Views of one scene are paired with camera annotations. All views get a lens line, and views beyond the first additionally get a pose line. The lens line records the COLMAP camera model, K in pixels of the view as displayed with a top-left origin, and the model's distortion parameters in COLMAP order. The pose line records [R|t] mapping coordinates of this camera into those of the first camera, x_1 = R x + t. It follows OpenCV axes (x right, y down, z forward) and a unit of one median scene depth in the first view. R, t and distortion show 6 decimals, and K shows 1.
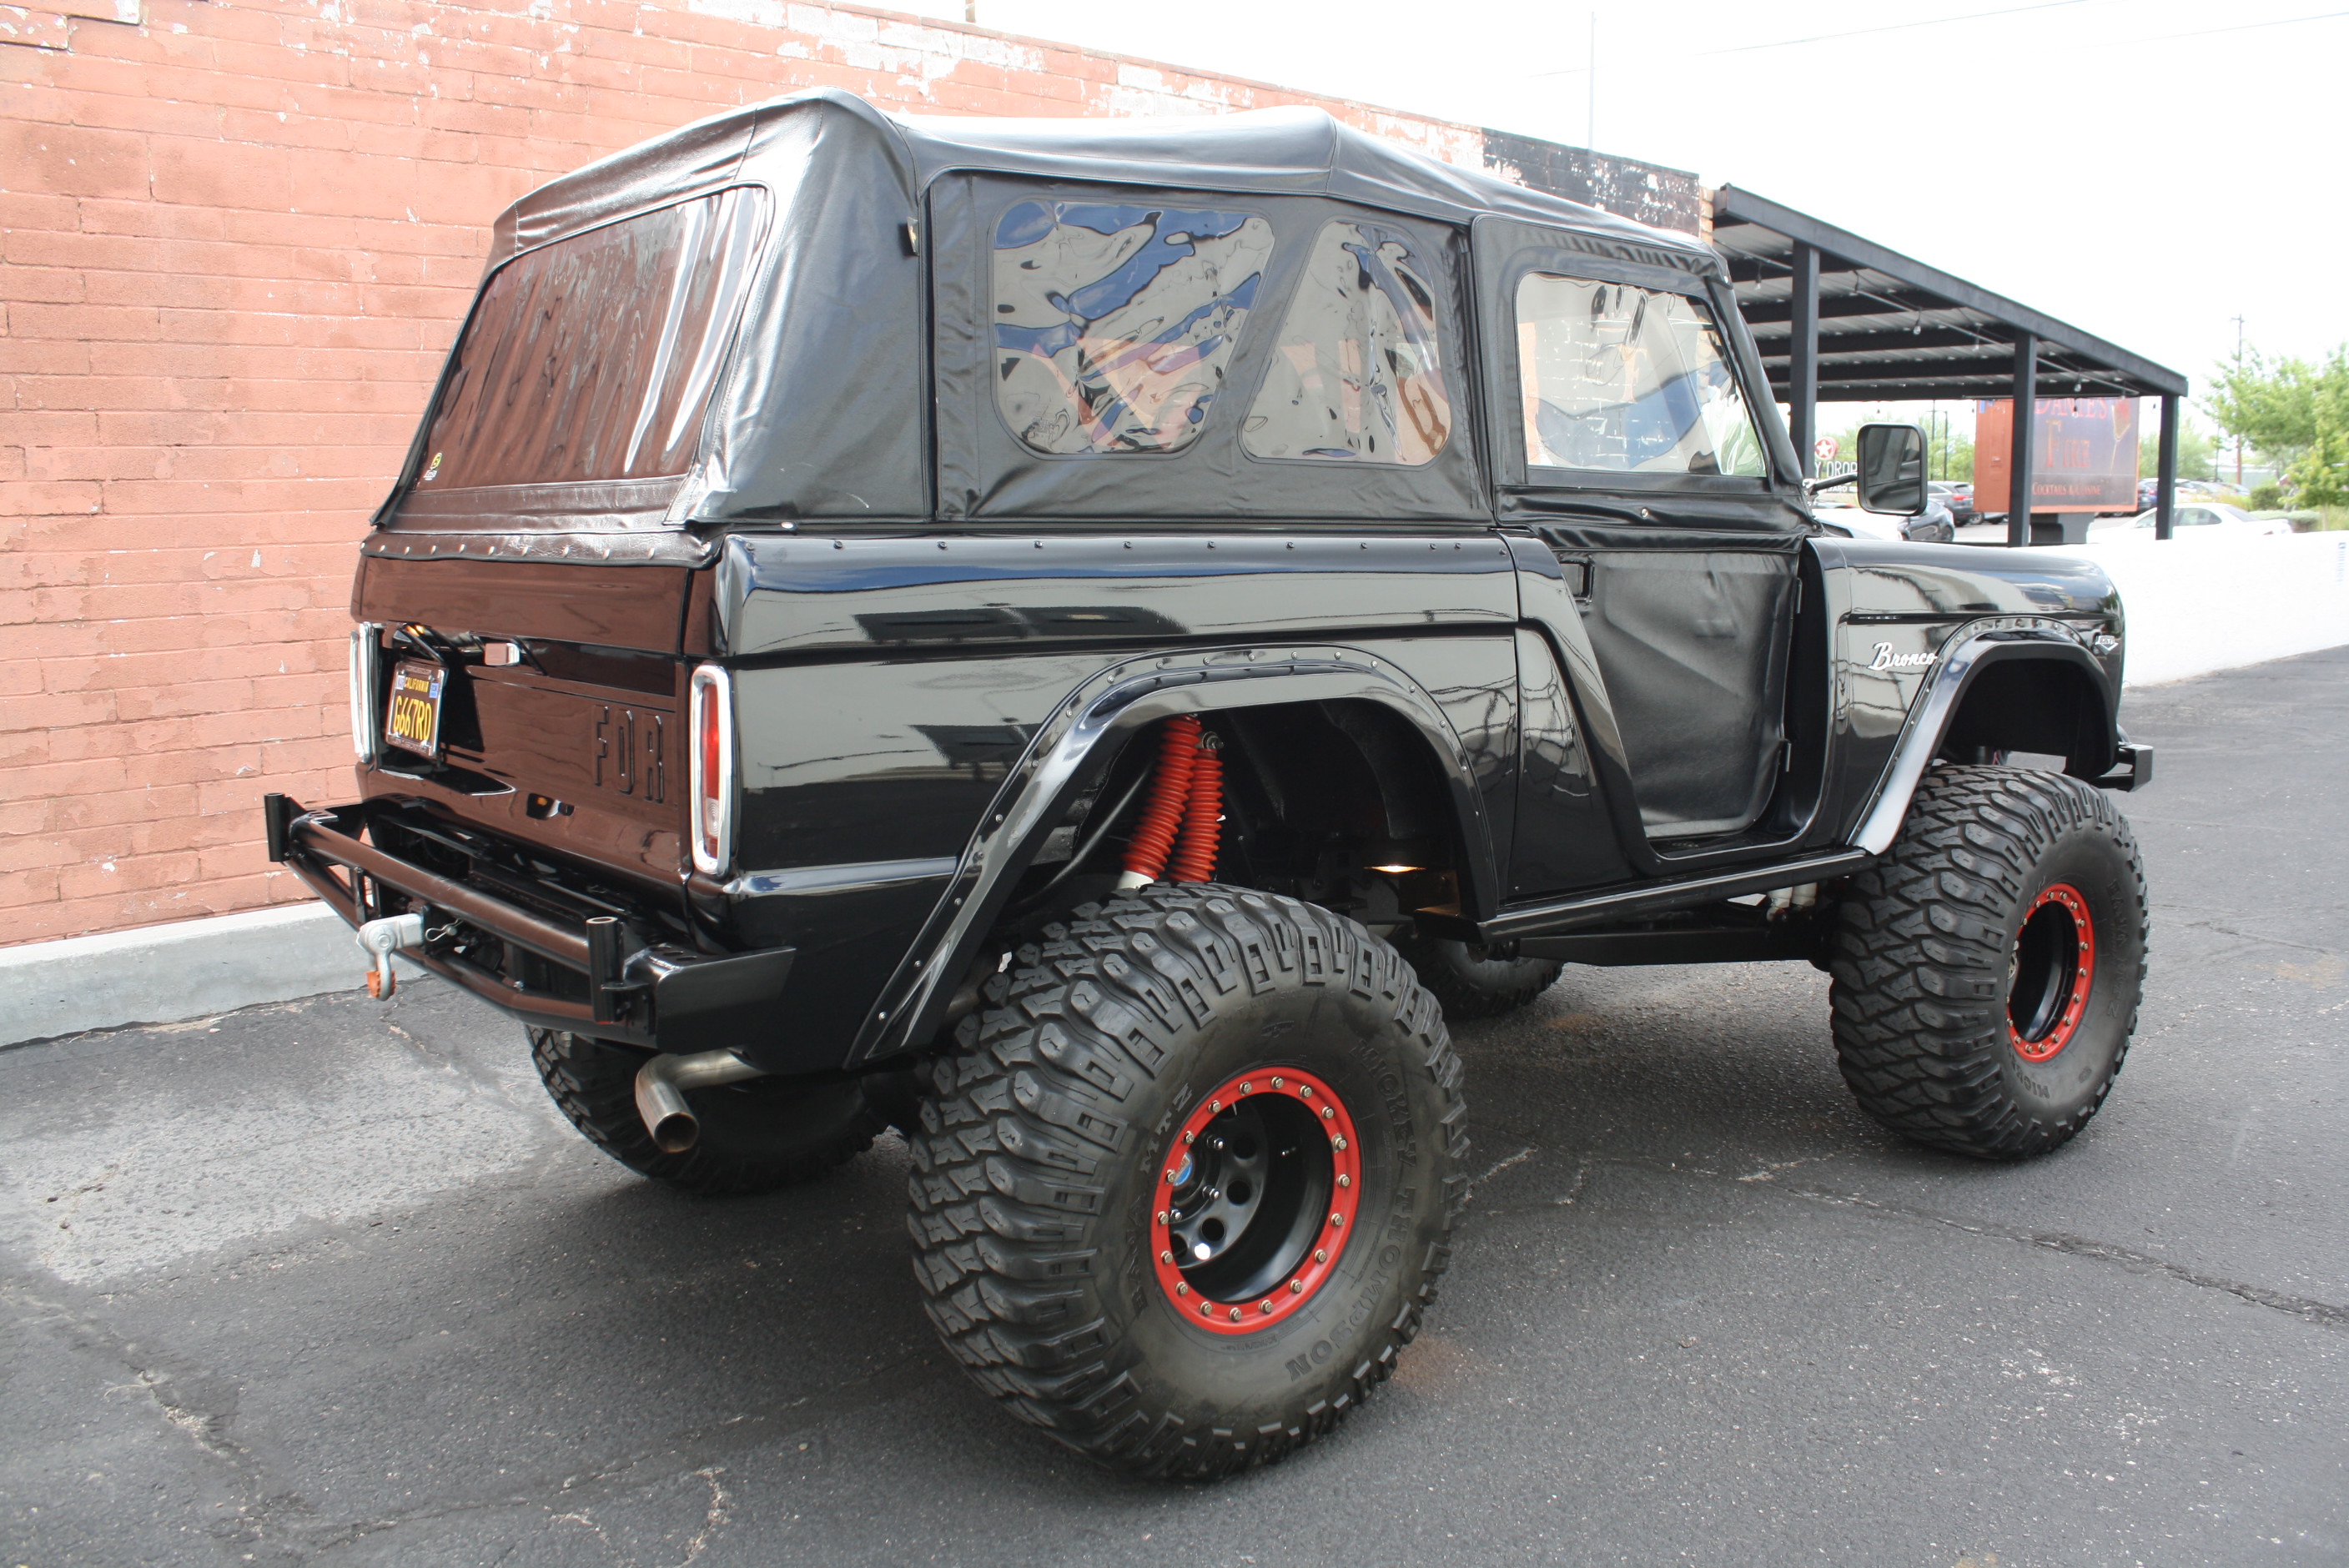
lens RADIAL K [[1993.2, 0, 1209.9], [0, 1993.2, 774.9], [0, 0, 1]] dist [-0.159468, 0.140229]
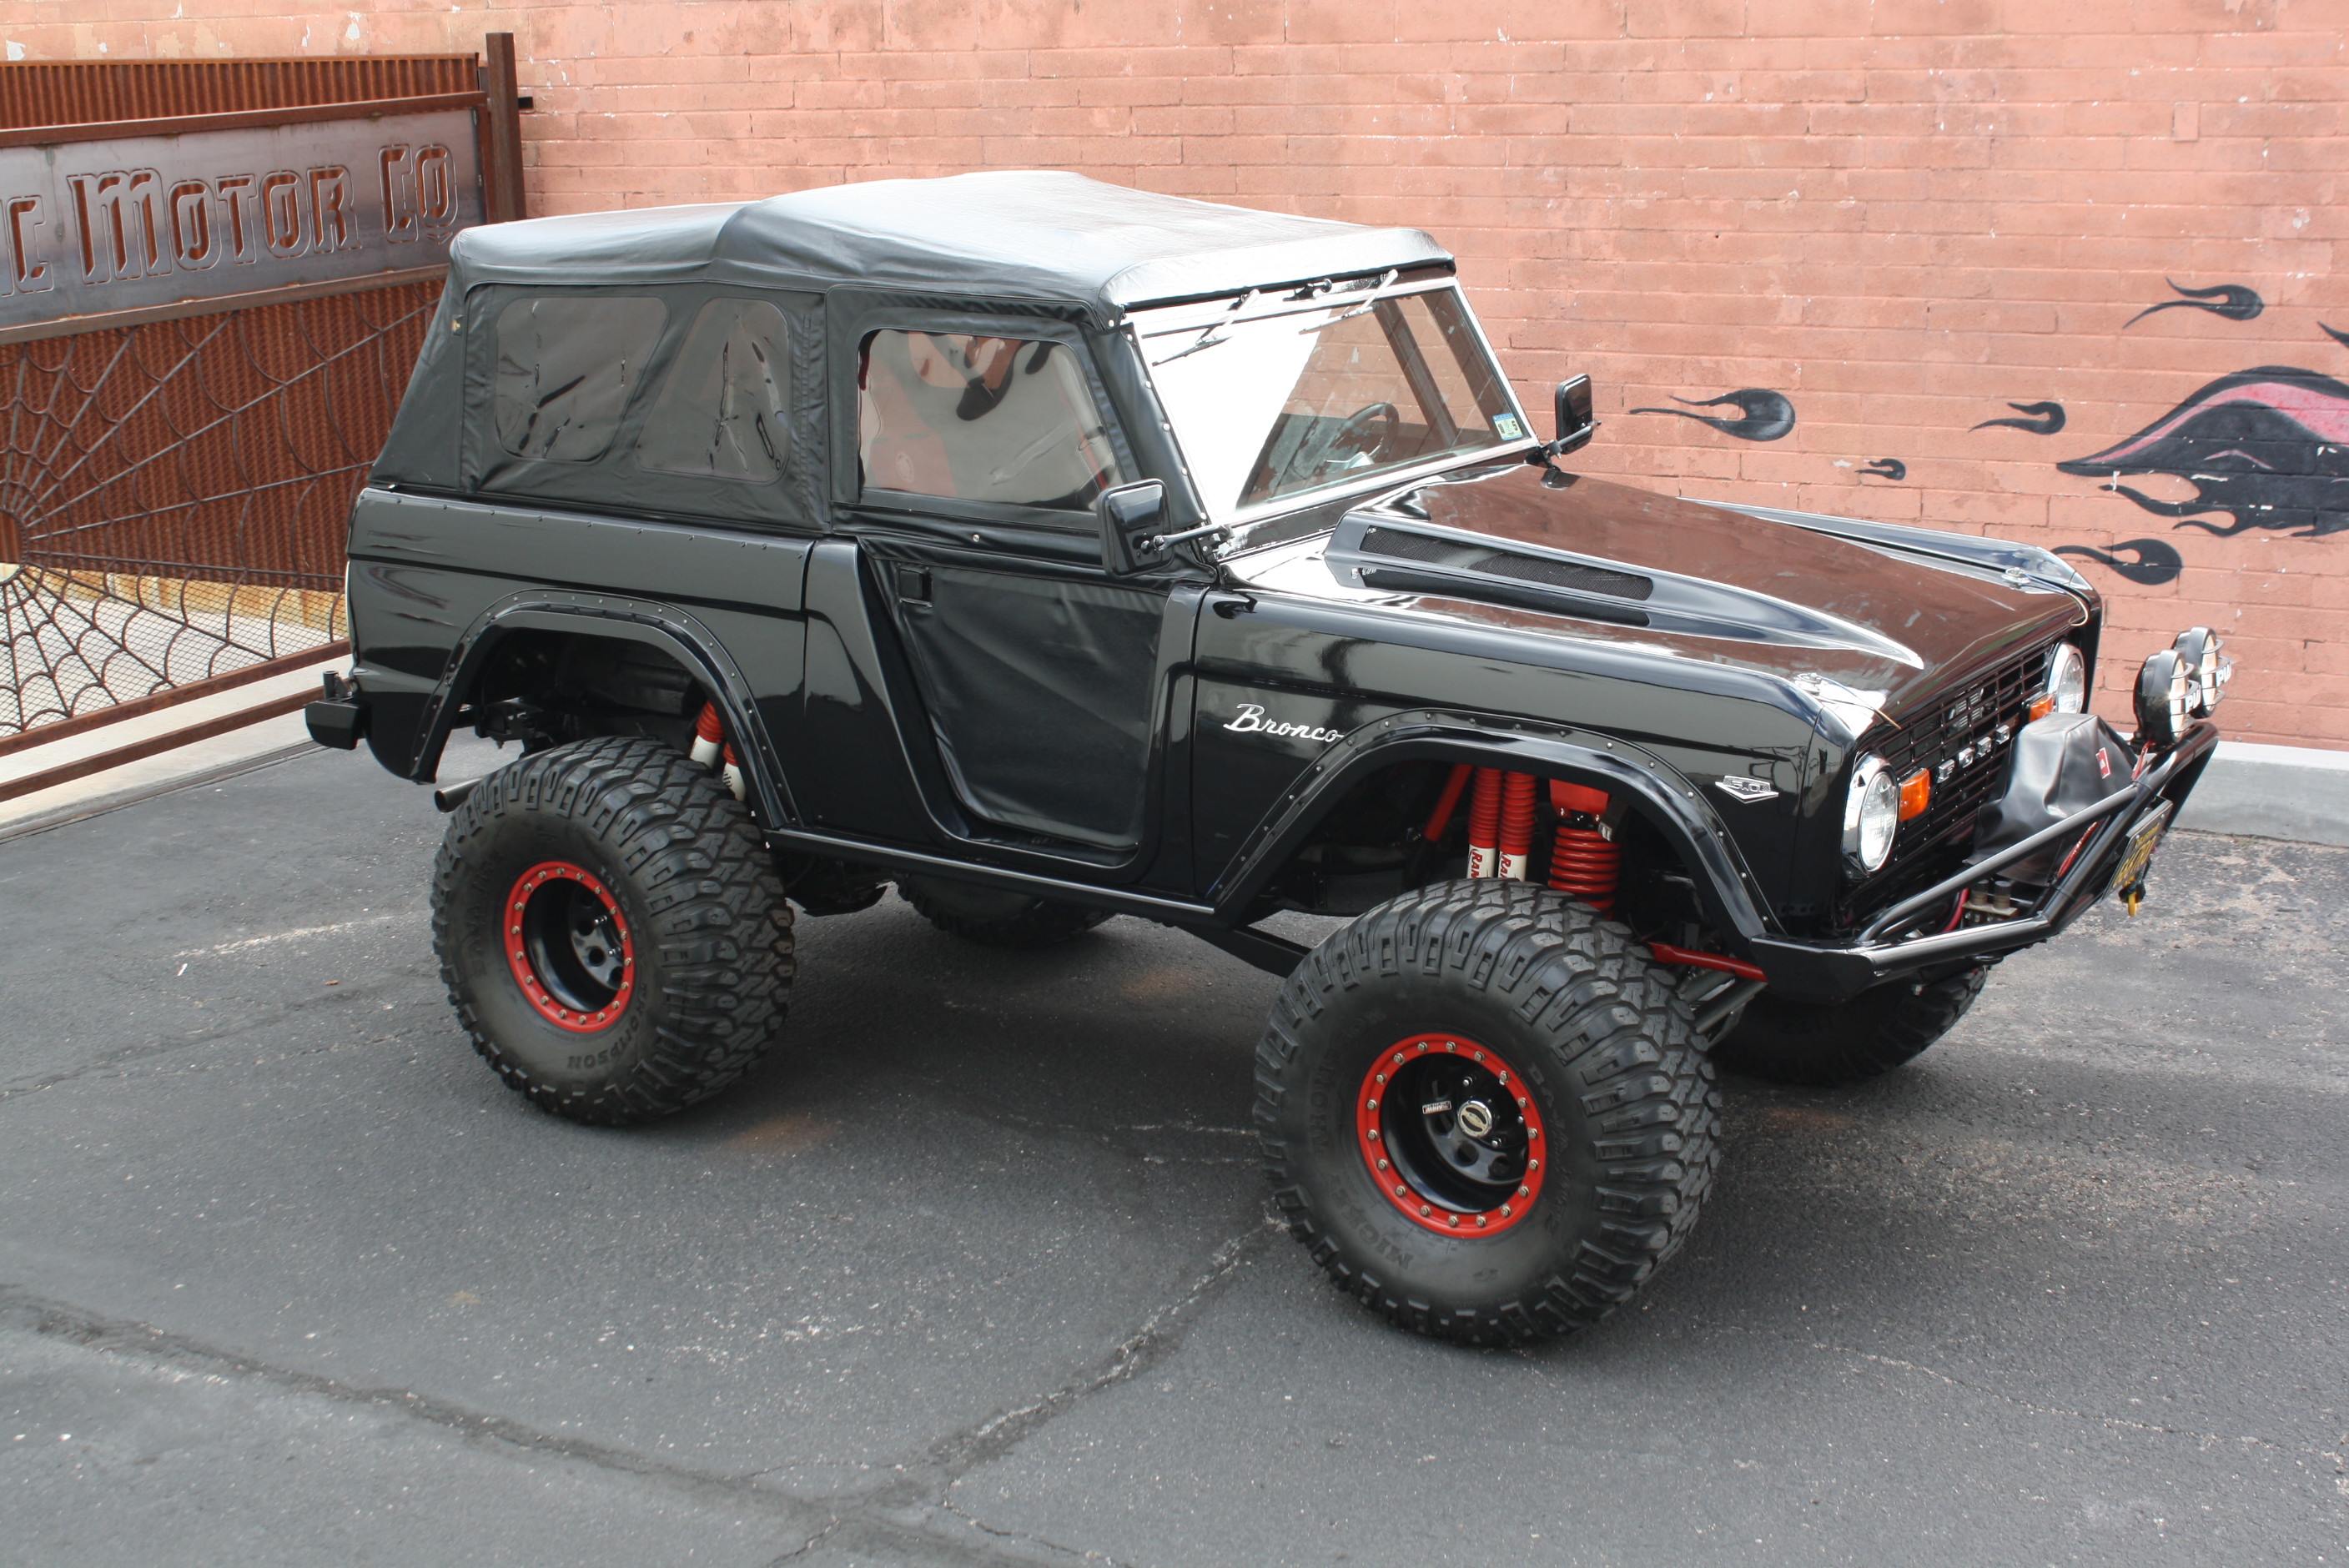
lens RADIAL K [[3033.3, 0, 1235.7], [0, 3033.3, 778.6], [0, 0, 1]] dist [-0.075712, 0.149970]
pose [[0.327857, 0.238438, -0.914143, 1.122675], [-0.112541, 0.970593, 0.212799, -0.234616], [0.938000, 0.033111, 0.345050, 0.327936]]
